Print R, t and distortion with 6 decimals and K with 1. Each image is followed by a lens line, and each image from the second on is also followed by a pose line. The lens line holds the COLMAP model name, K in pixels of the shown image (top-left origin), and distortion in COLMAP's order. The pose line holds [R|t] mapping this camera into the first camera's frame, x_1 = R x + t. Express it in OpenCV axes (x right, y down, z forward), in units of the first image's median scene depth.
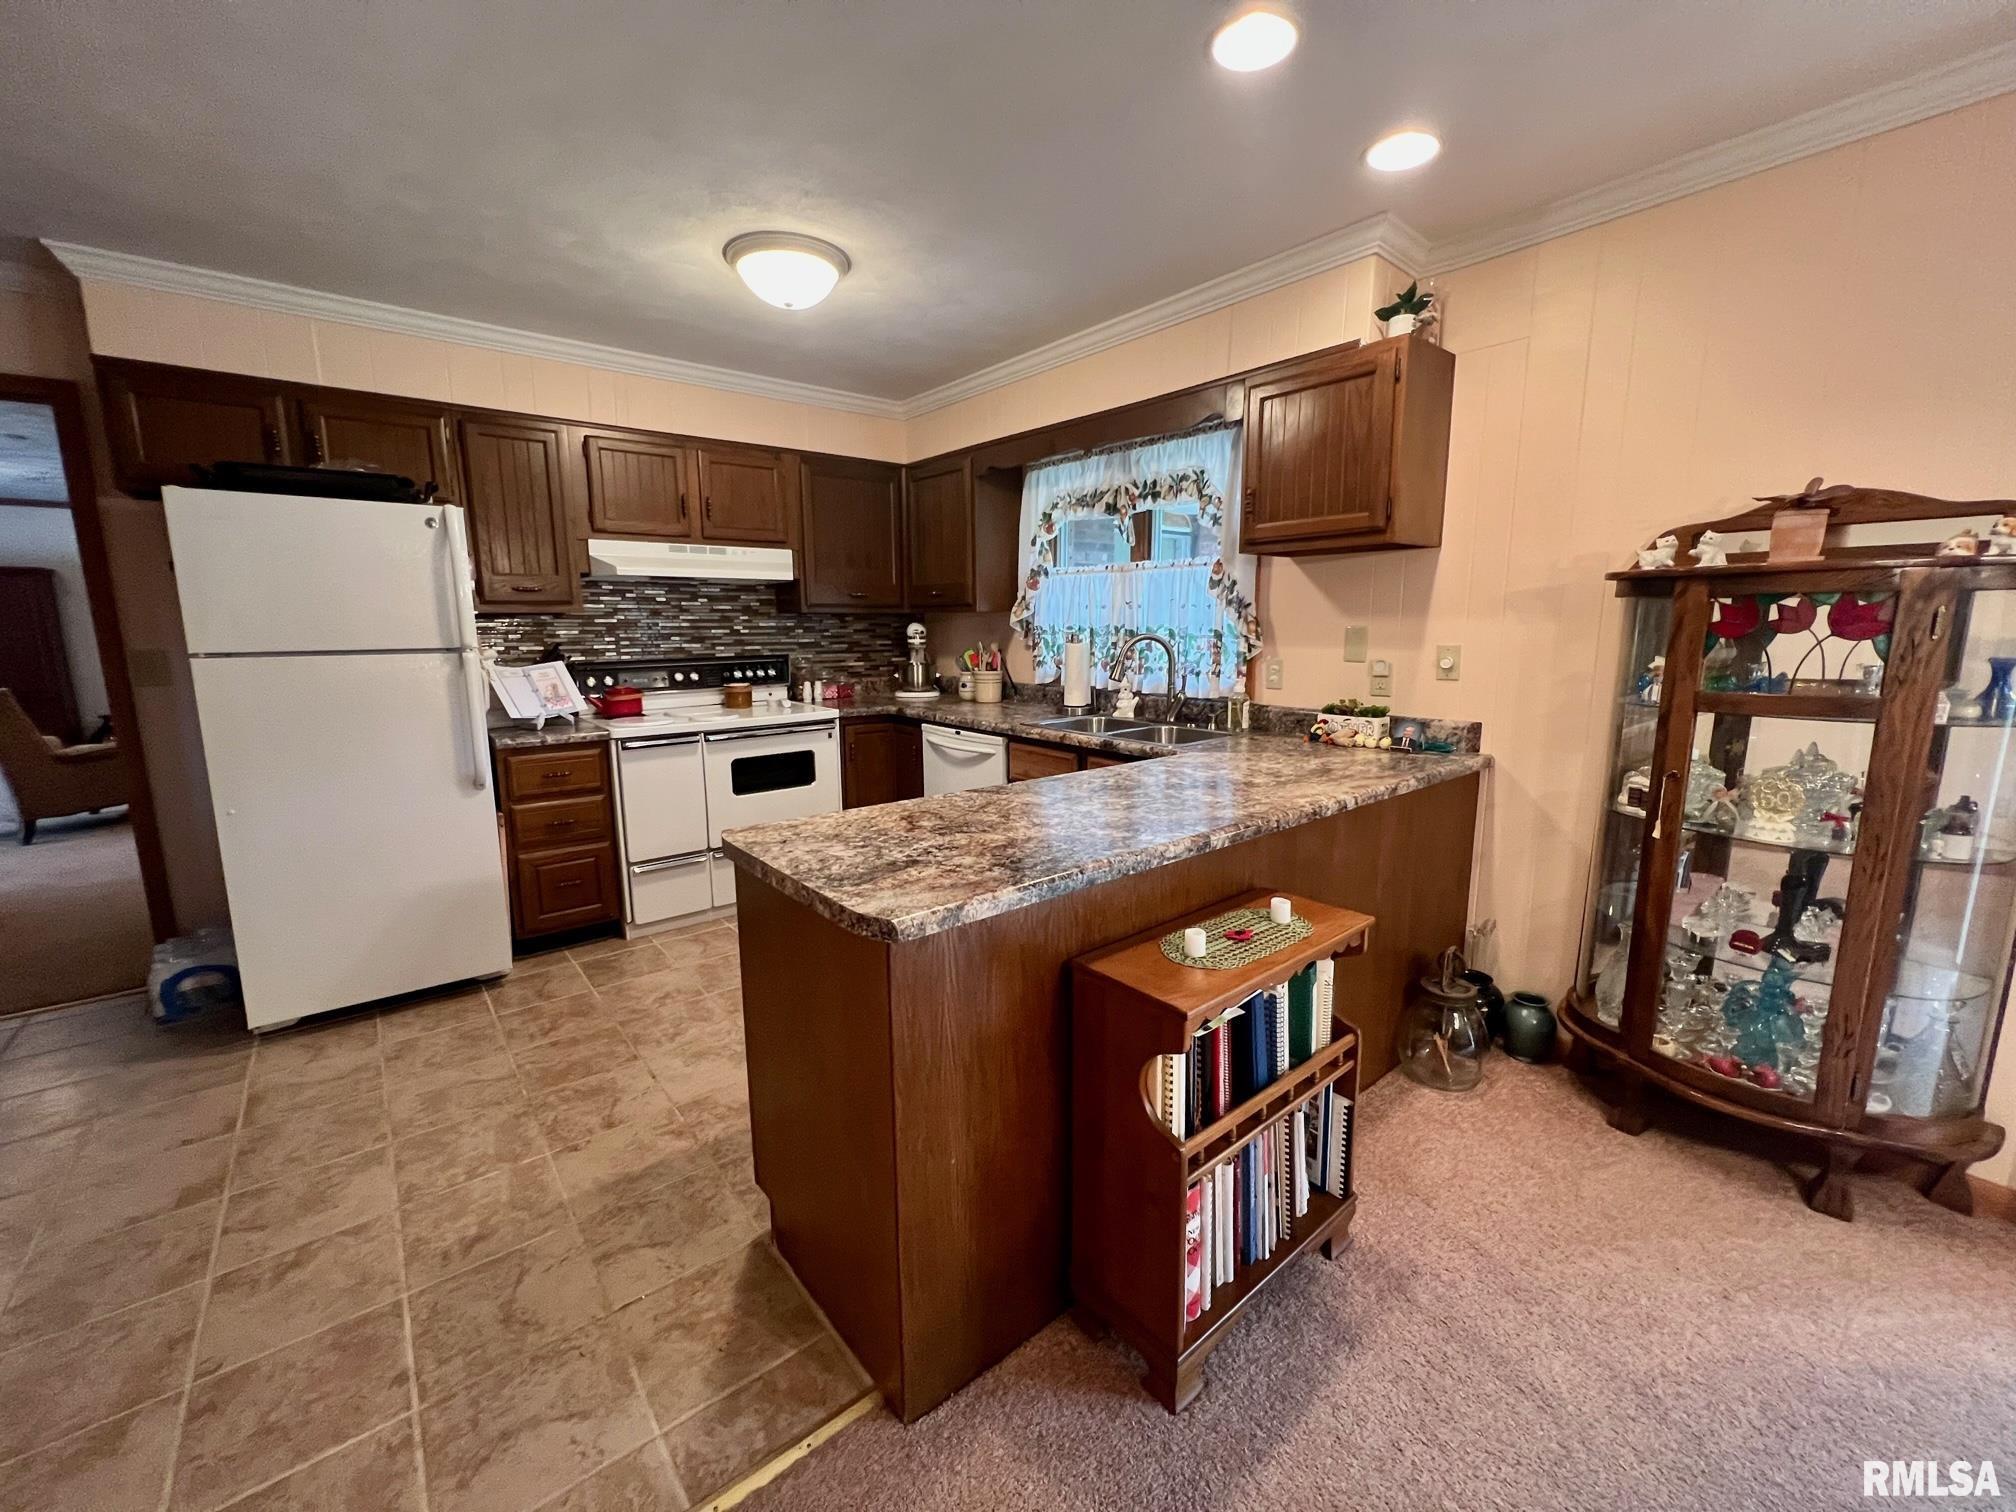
lens RADIAL K [[806.6, 0, 1005.1], [0, 806.6, 752.3], [0, 0, 1]] dist [0.001607, -0.000020]
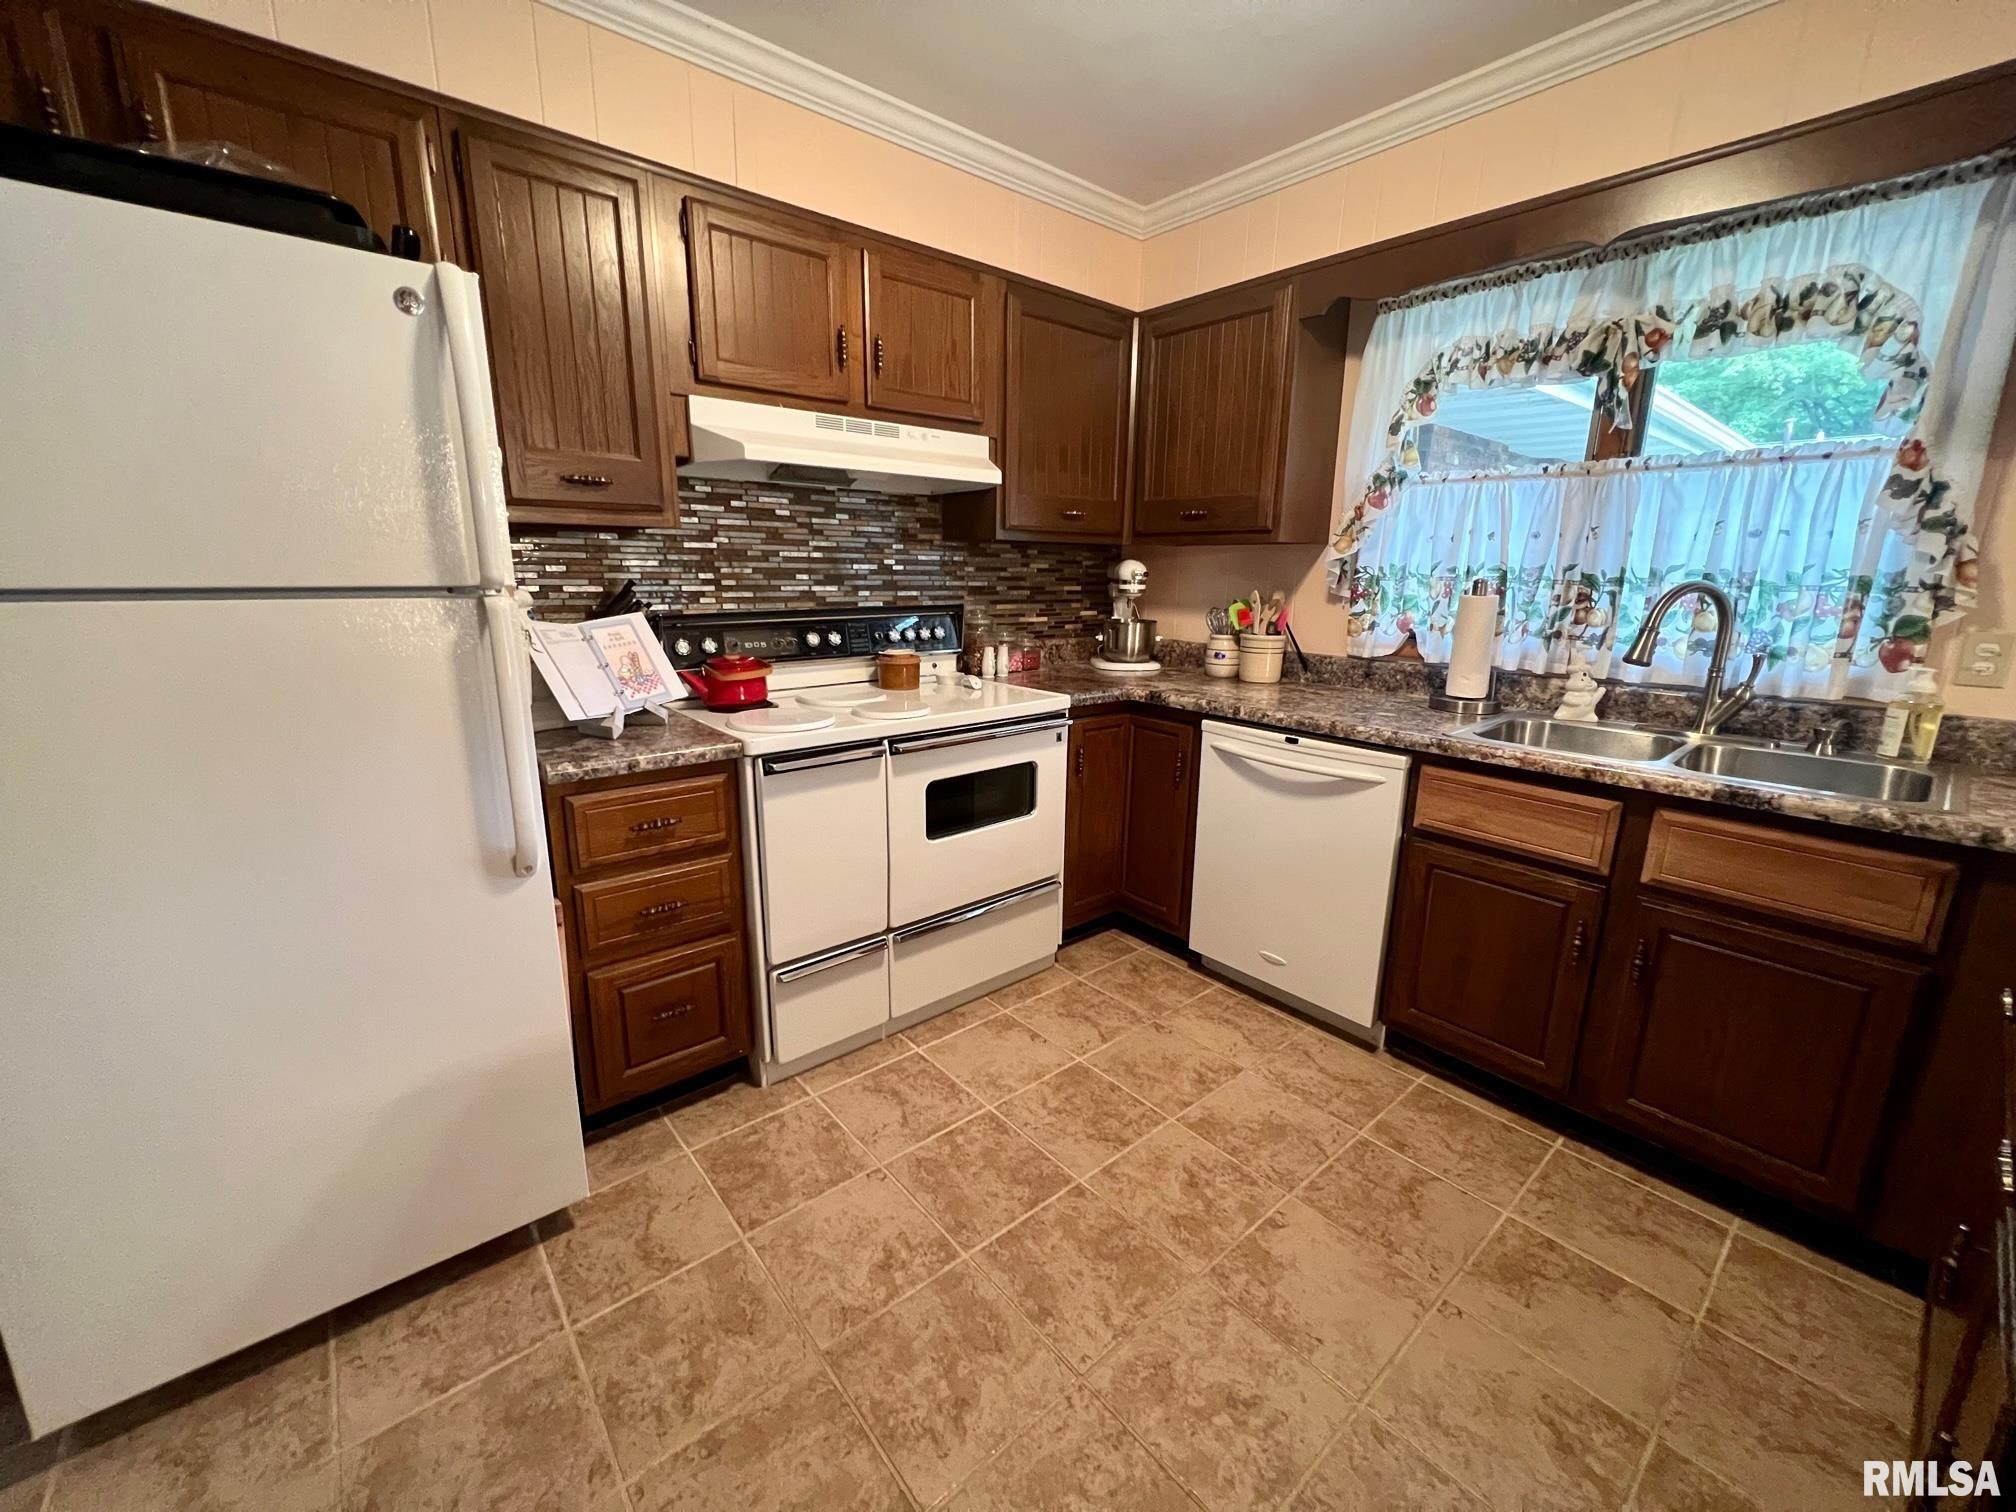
lens RADIAL K [[806.6, 0, 1005.1], [0, 806.6, 752.3], [0, 0, 1]] dist [0.001607, -0.000020]
pose [[0.999687, 0.012141, 0.021874, -0.295421], [-0.013514, 0.997874, 0.063752, -0.052672], [-0.021053, -0.064027, 0.997726, 0.404853]]
